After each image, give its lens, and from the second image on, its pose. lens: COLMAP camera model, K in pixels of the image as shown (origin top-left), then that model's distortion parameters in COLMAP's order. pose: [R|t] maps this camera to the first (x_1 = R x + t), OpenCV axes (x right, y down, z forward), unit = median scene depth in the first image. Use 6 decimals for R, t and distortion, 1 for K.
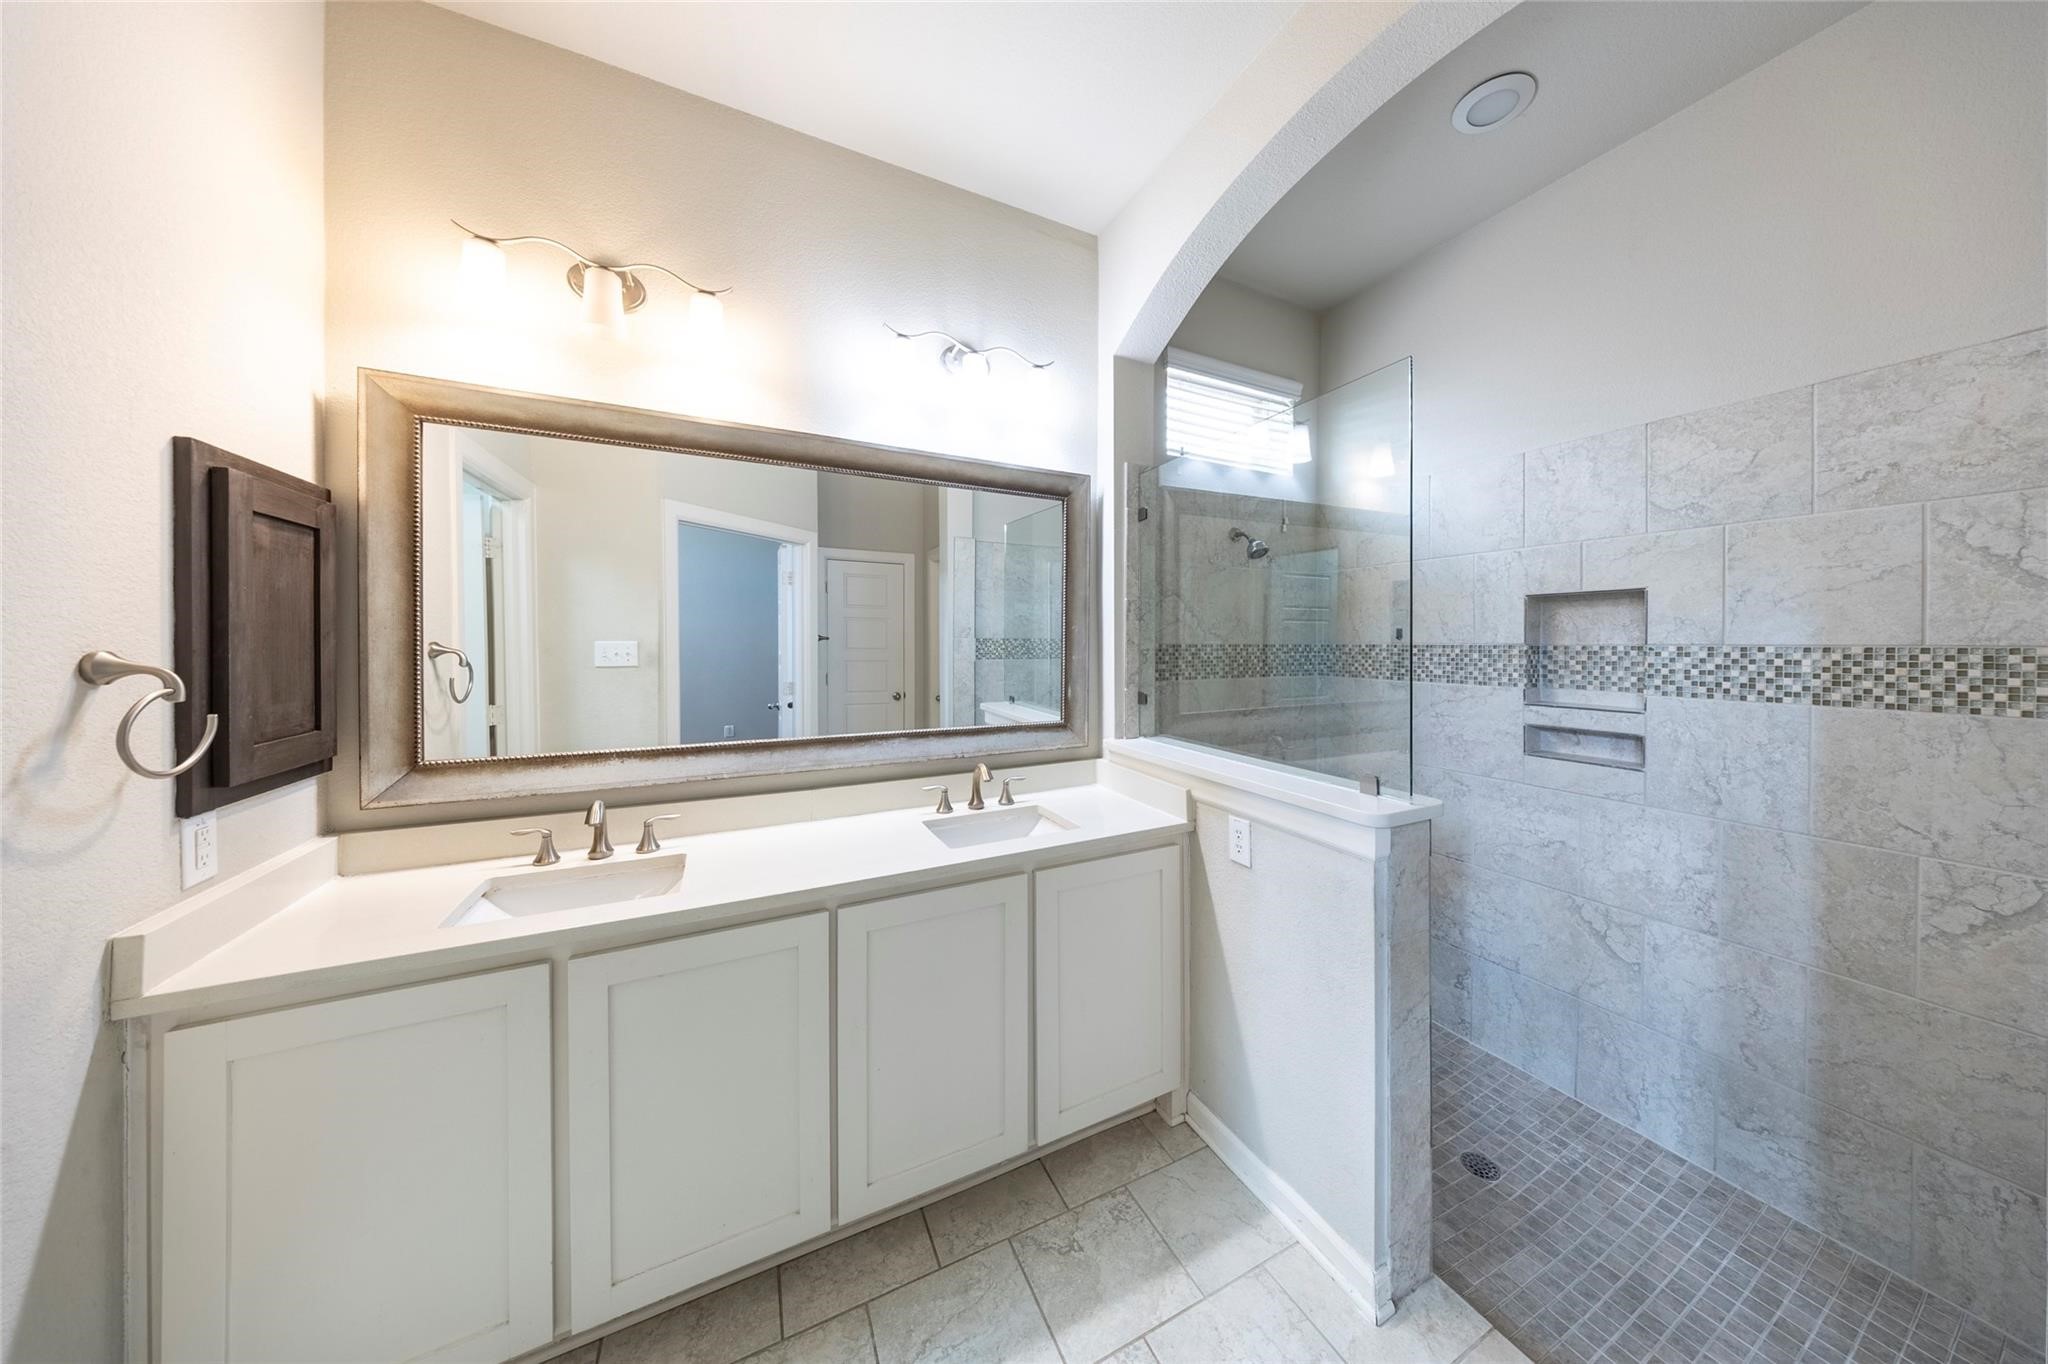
lens RADIAL K [[596.5, 0, 1024.2], [0, 596.5, 678.6], [0, 0, 1]] dist [-0.001811, -0.000052]
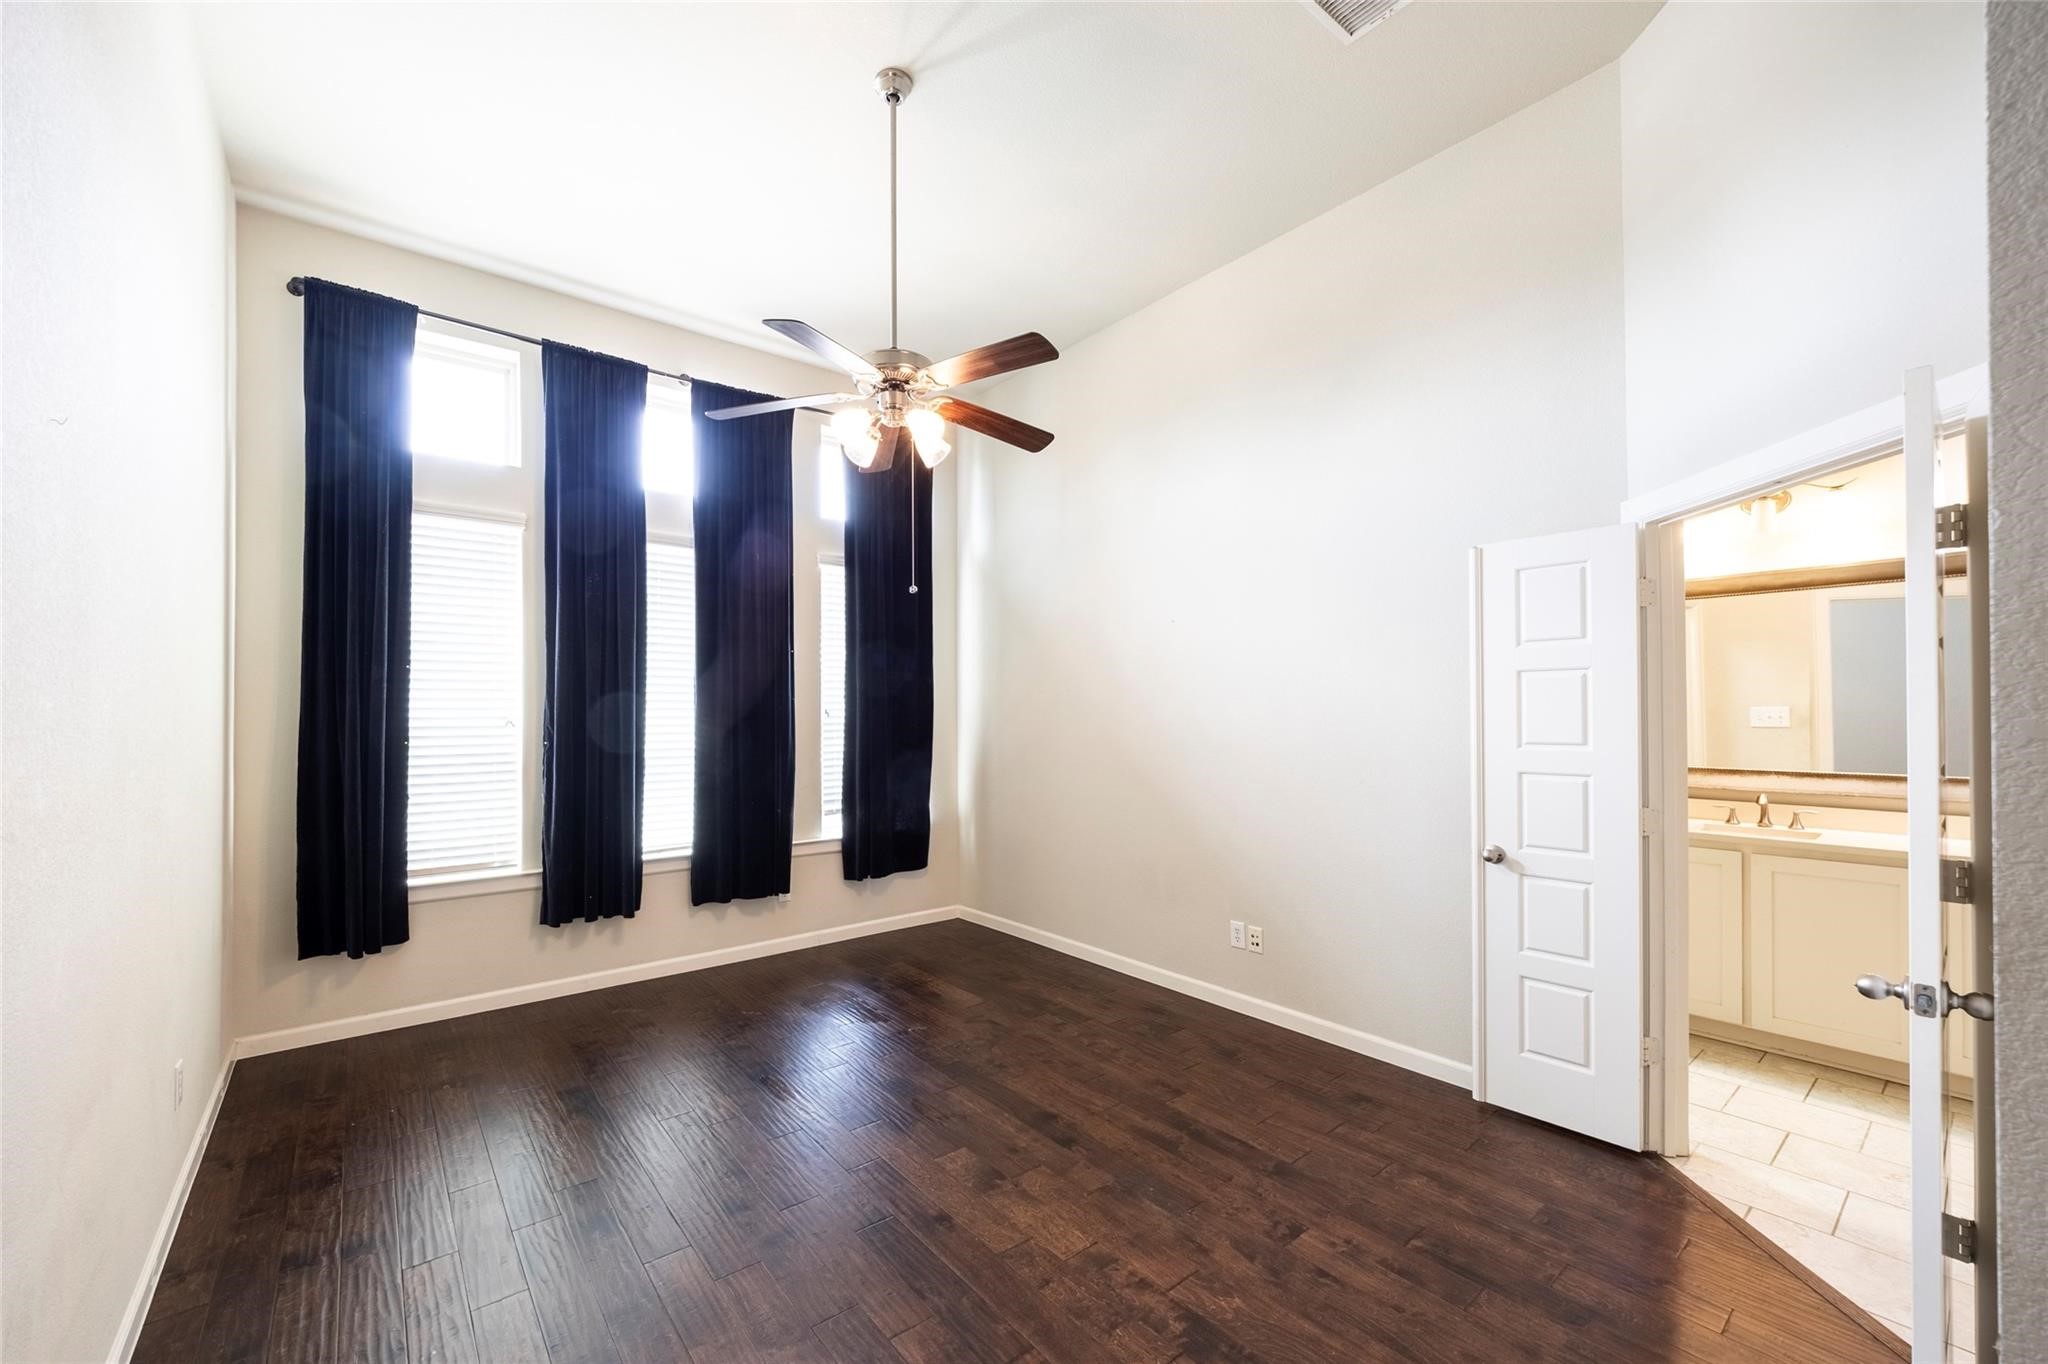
lens RADIAL K [[755.3, 0, 1018.6], [0, 755.3, 676.7], [0, 0, 1]] dist [-0.001709, -0.000005]
pose [[0.167620, 0.004903, -0.985839, 1.164749], [0.019689, 0.999772, 0.008320, -0.222782], [0.985655, -0.020805, 0.167485, -1.610414]]
